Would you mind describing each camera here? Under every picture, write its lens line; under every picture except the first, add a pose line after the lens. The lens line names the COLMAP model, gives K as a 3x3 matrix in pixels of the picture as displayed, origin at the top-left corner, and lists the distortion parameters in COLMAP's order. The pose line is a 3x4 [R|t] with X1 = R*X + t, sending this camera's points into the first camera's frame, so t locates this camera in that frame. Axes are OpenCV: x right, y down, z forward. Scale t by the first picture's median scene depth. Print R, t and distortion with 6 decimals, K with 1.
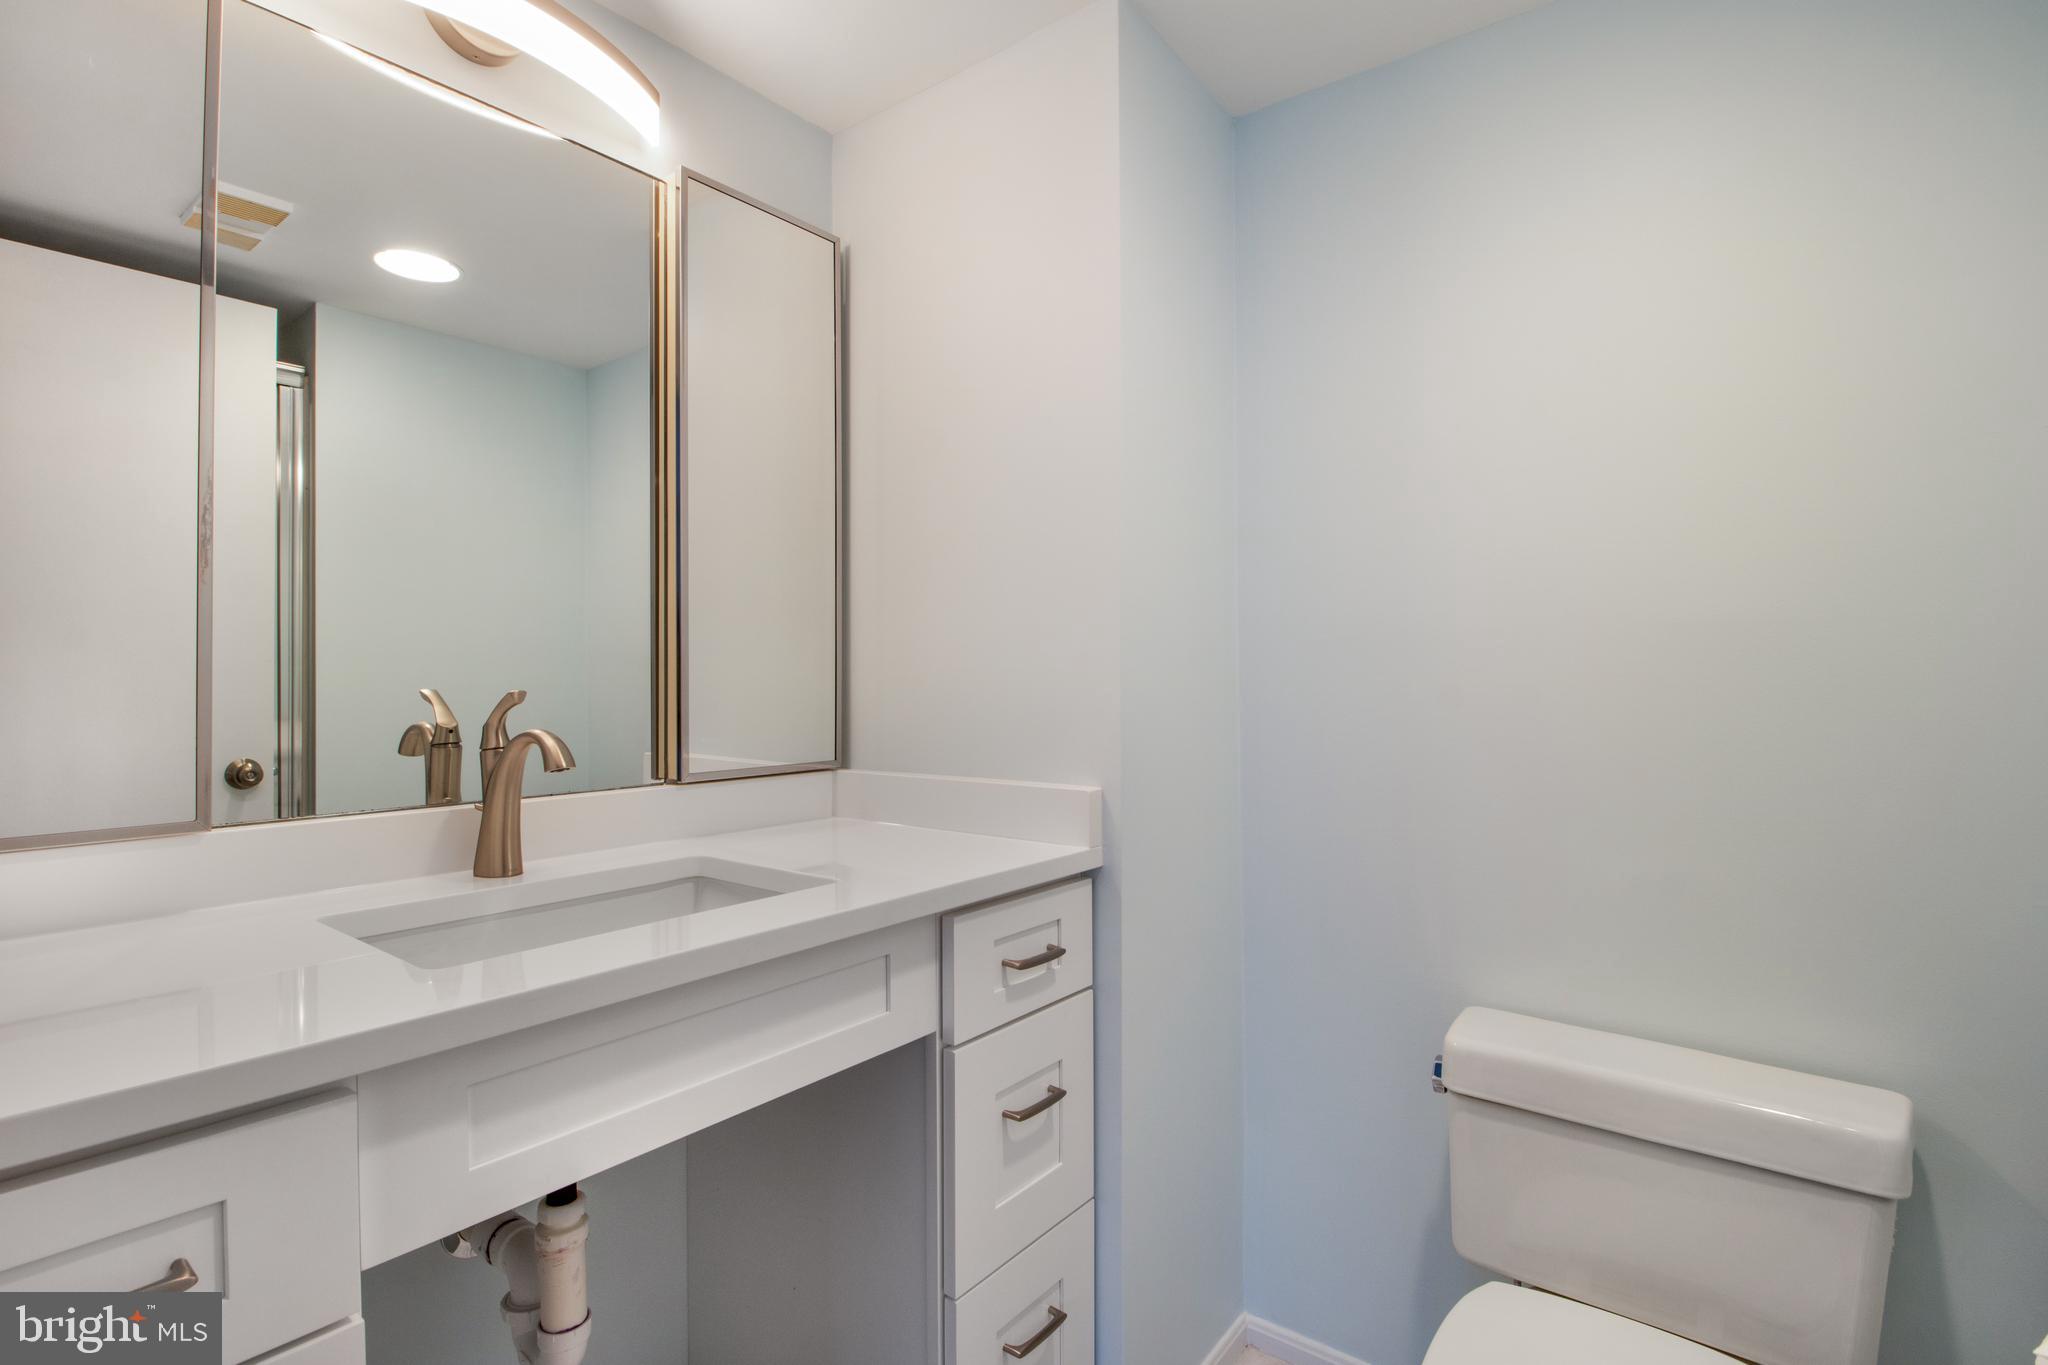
lens RADIAL K [[978.5, 0, 1004.1], [0, 978.5, 677.7], [0, 0, 1]] dist [0.023963, -0.012612]
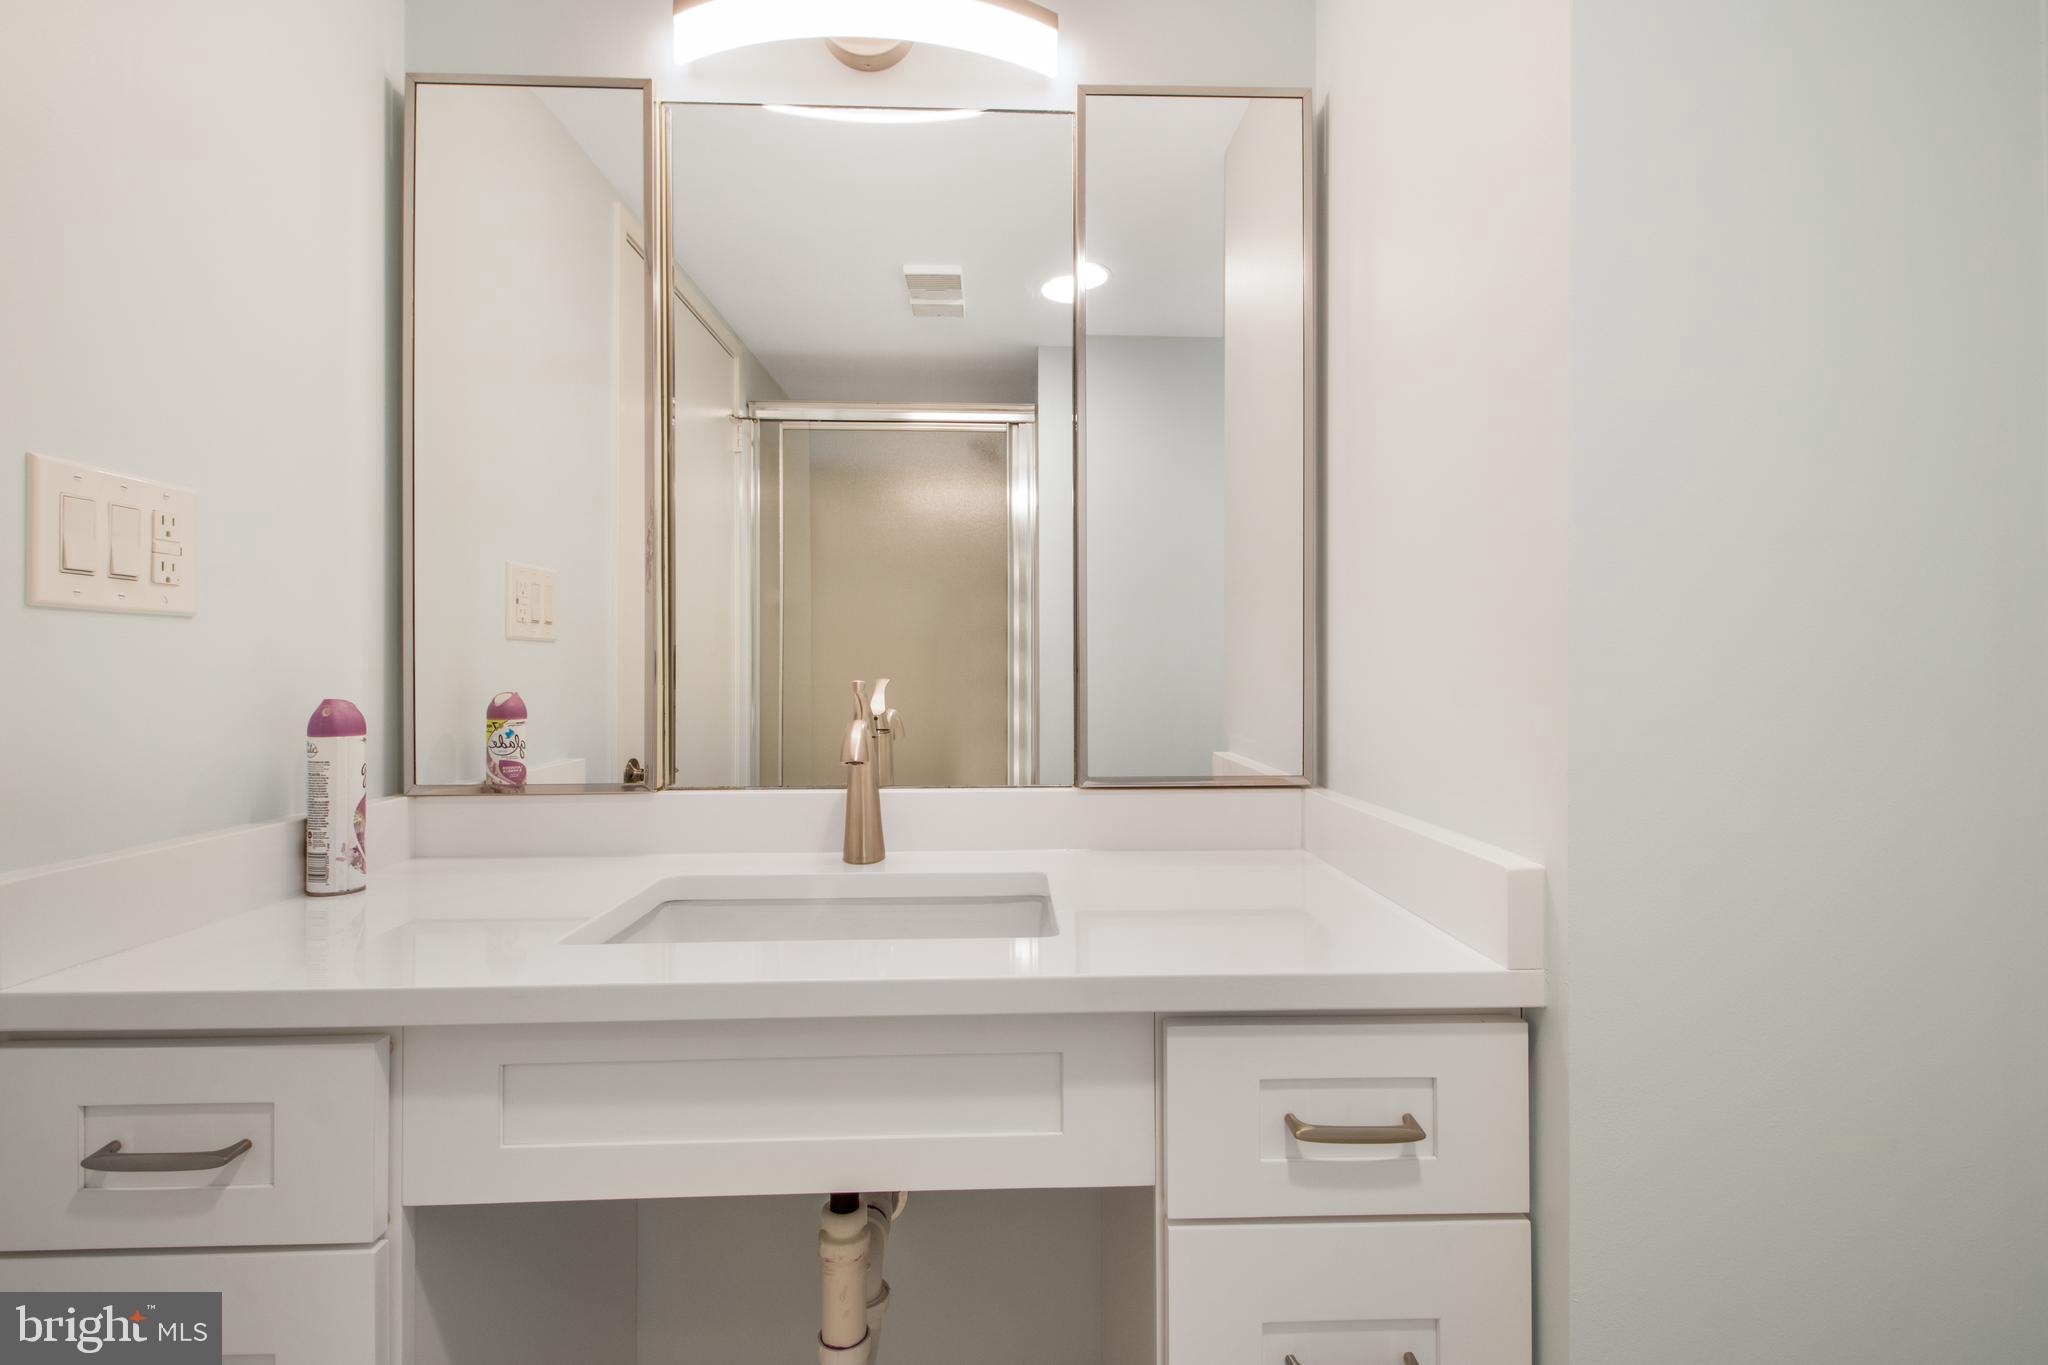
lens RADIAL K [[978.5, 0, 1033.6], [0, 978.5, 674.5], [0, 0, 1]] dist [0.023963, -0.012612]
pose [[0.663296, 0.004173, -0.748346, 0.356291], [-0.002022, 0.999991, 0.003784, 0.002922], [0.748355, -0.000997, 0.663298, 0.450798]]
